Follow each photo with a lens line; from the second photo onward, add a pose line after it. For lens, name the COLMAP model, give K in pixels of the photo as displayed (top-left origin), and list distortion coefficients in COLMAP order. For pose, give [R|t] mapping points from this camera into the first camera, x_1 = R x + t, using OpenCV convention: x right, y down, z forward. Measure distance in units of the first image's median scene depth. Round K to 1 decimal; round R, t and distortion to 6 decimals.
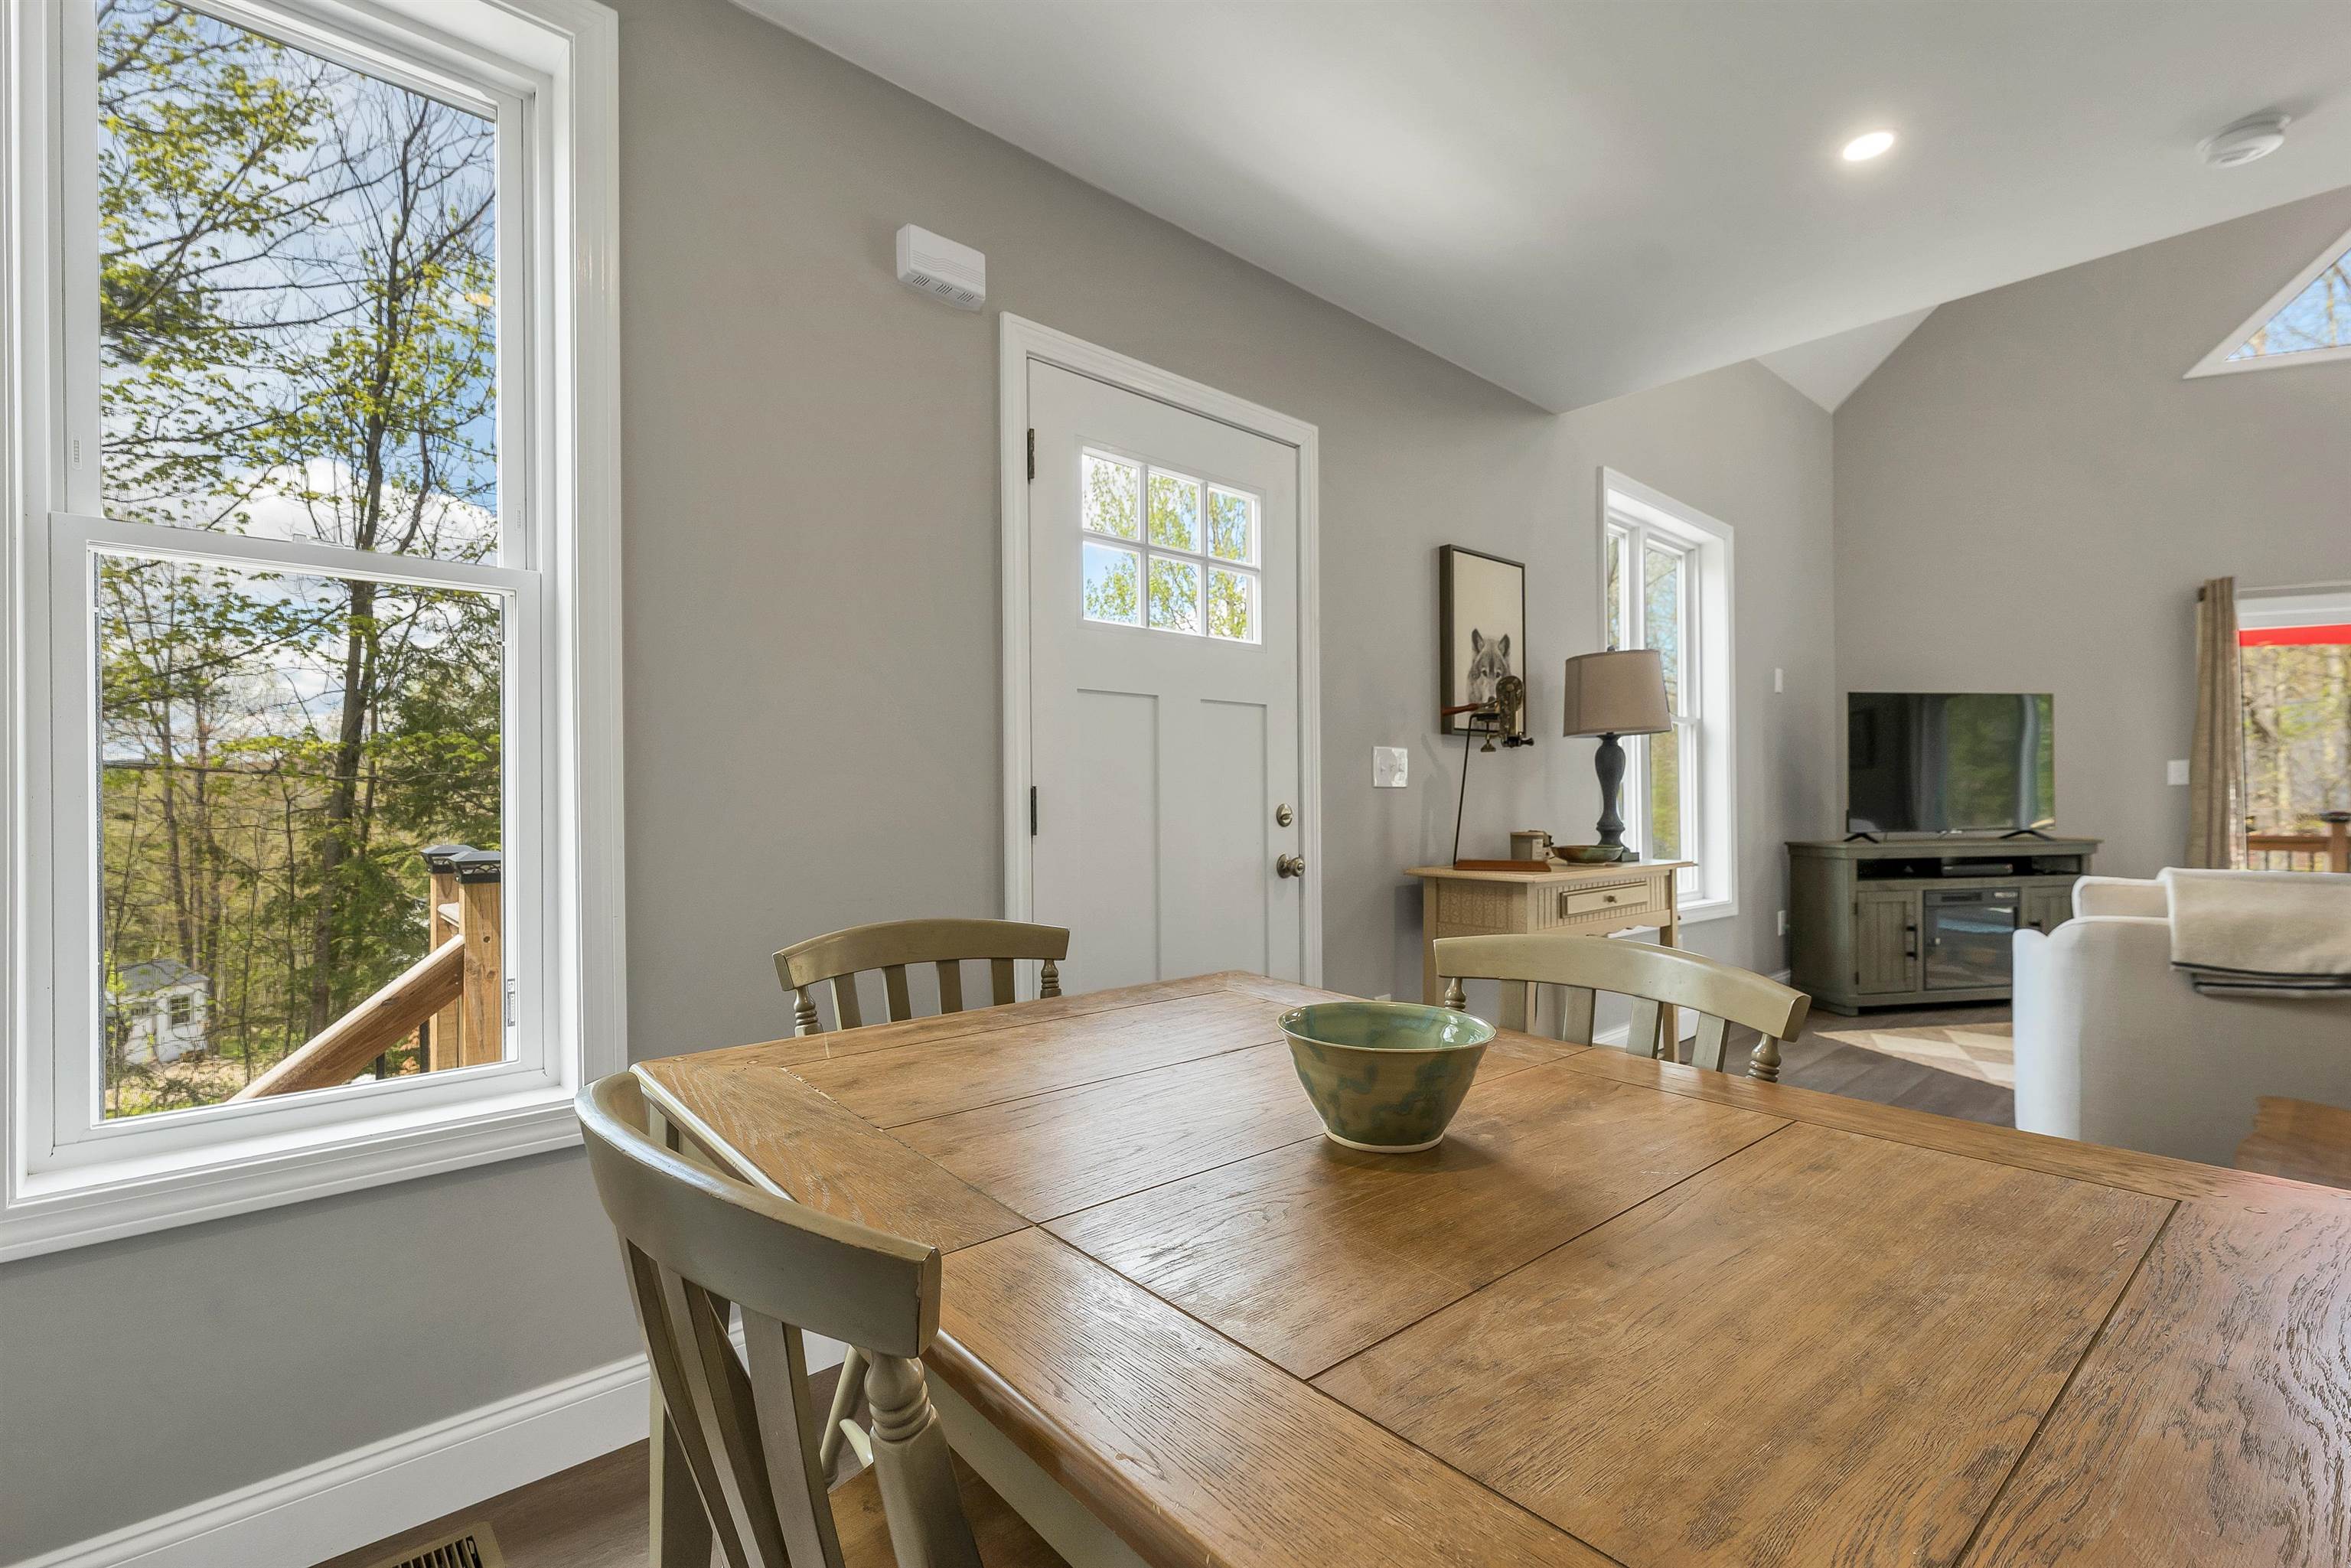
lens RADIAL K [[1038.9, 0, 1163.7], [0, 1038.9, 801.9], [0, 0, 1]] dist [0.000380, -0.000304]
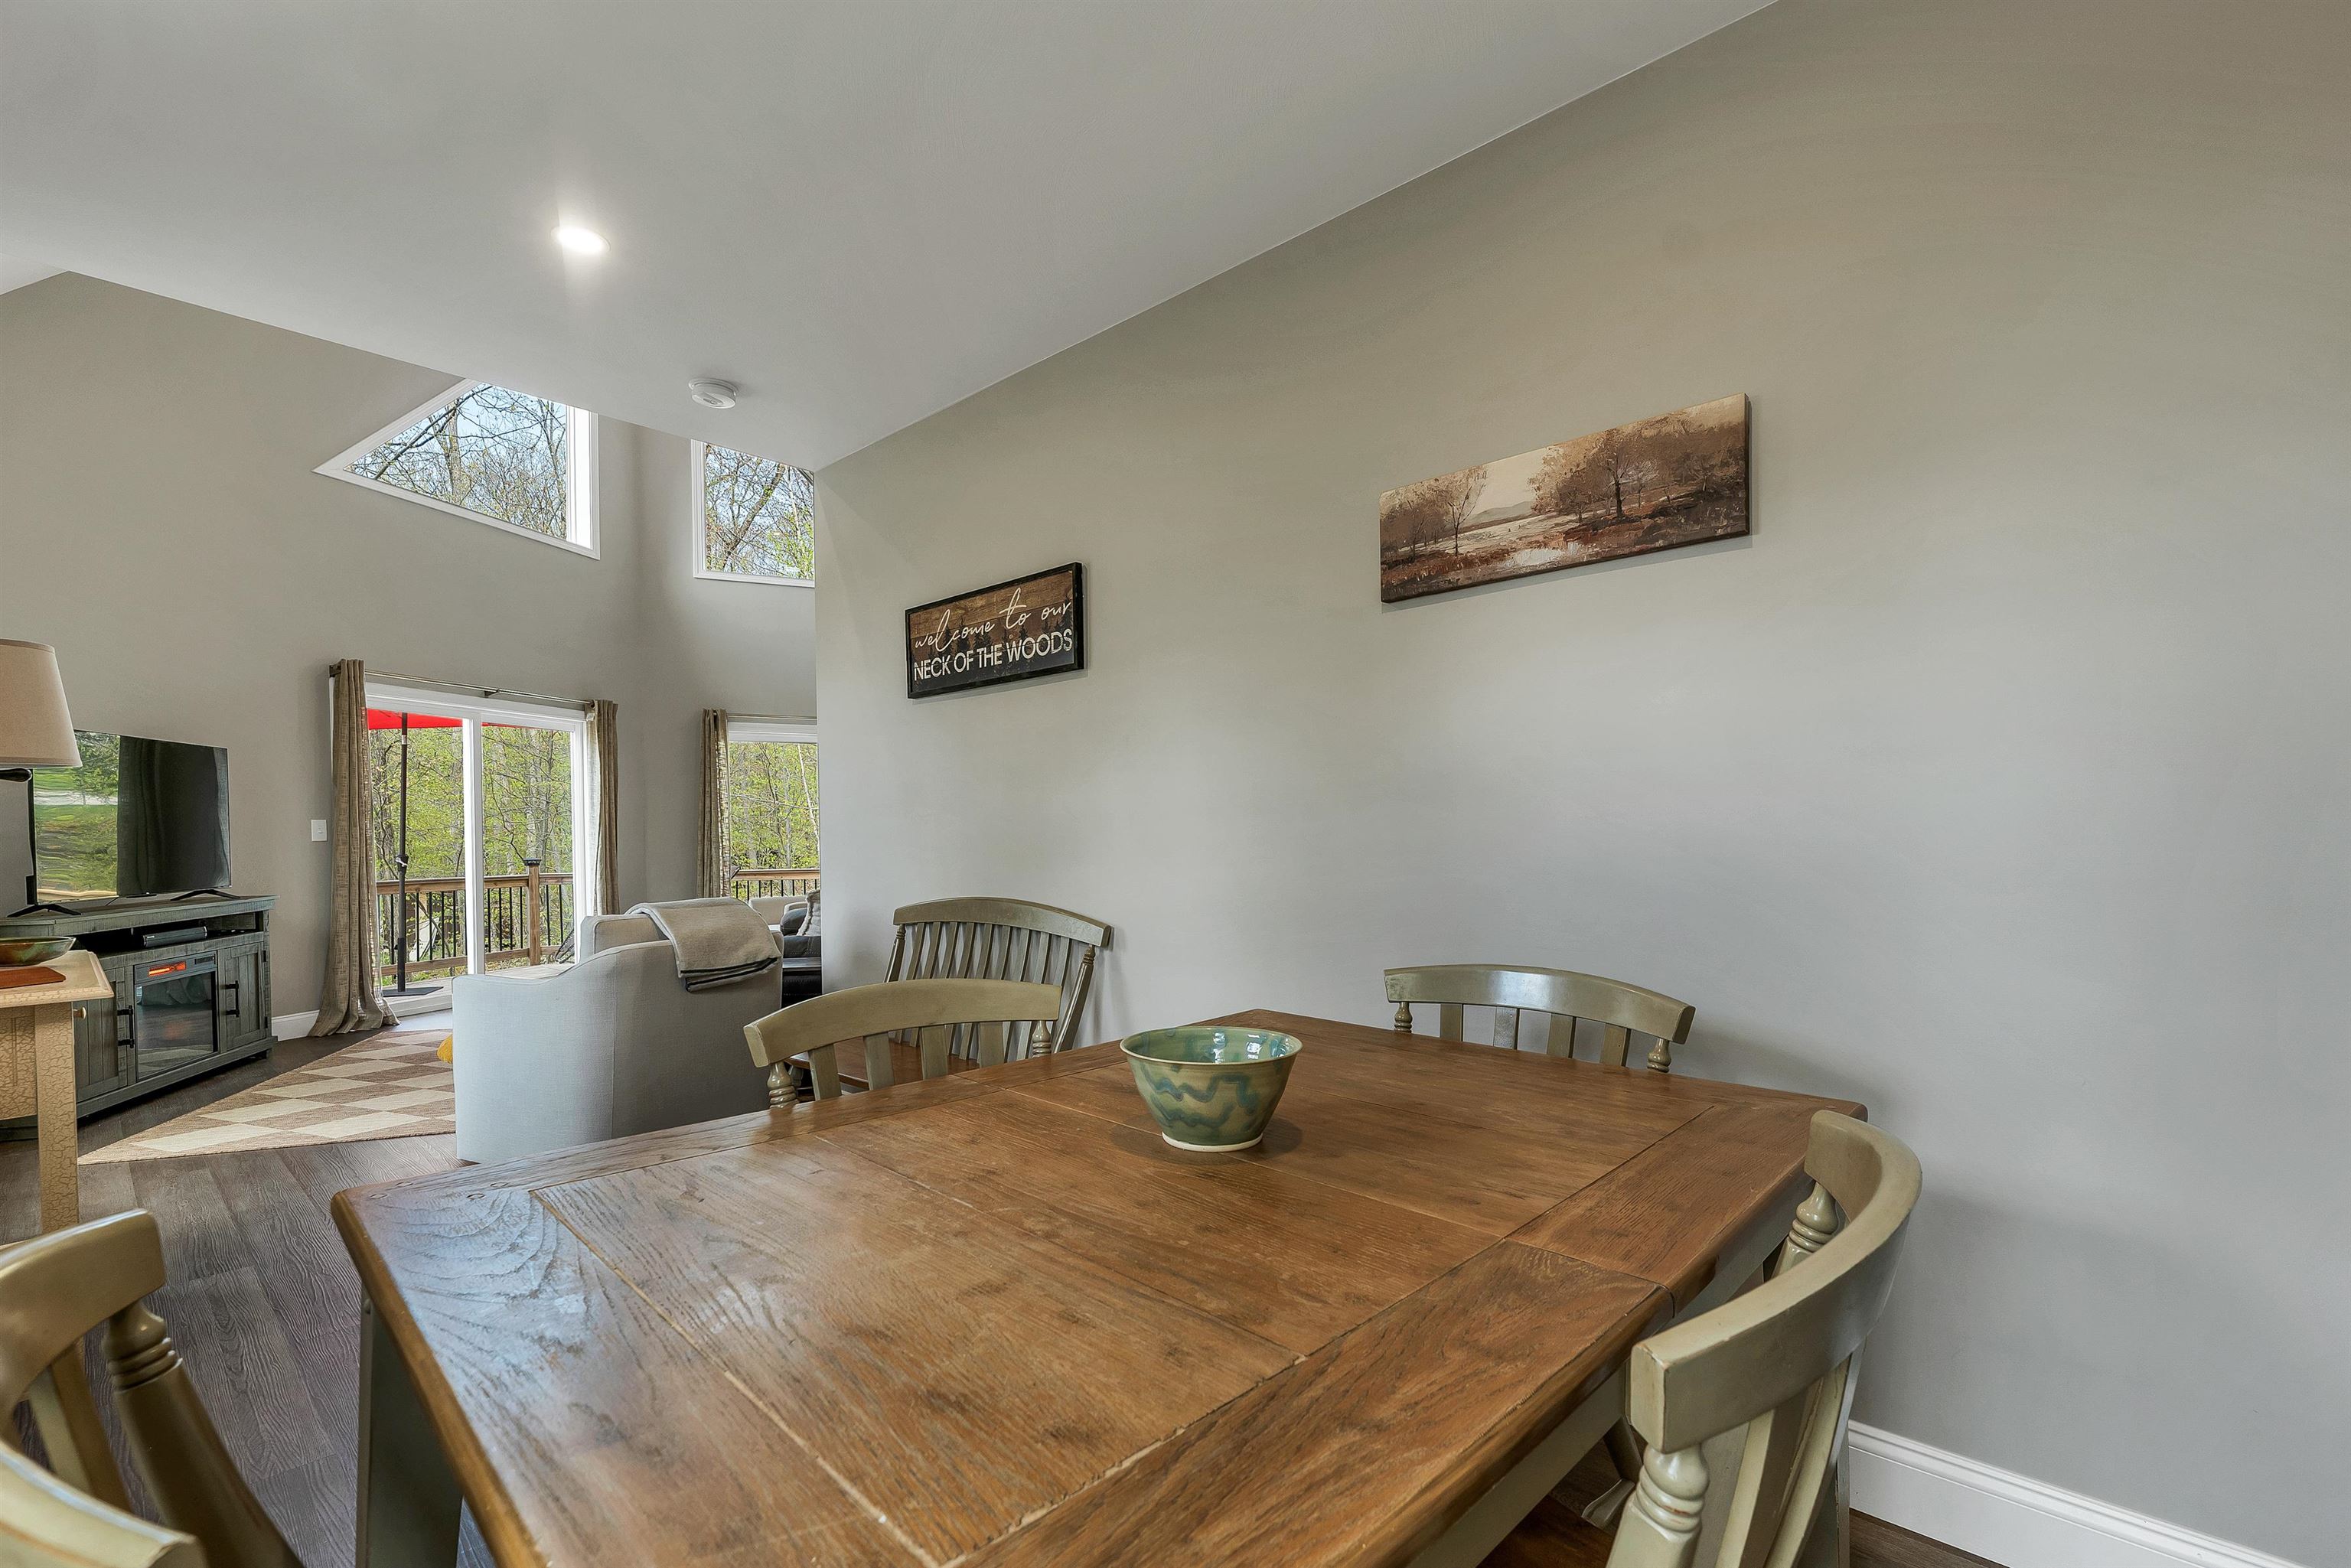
lens RADIAL K [[1003.4, 0, 1165.5], [0, 1003.4, 850.0], [0, 0, 1]] dist [0.003897, -0.000280]
pose [[-0.089405, -0.014404, 0.995891, -0.213088], [0.022335, 0.999615, 0.016463, -0.006215], [-0.995745, 0.023715, -0.089049, 0.267258]]
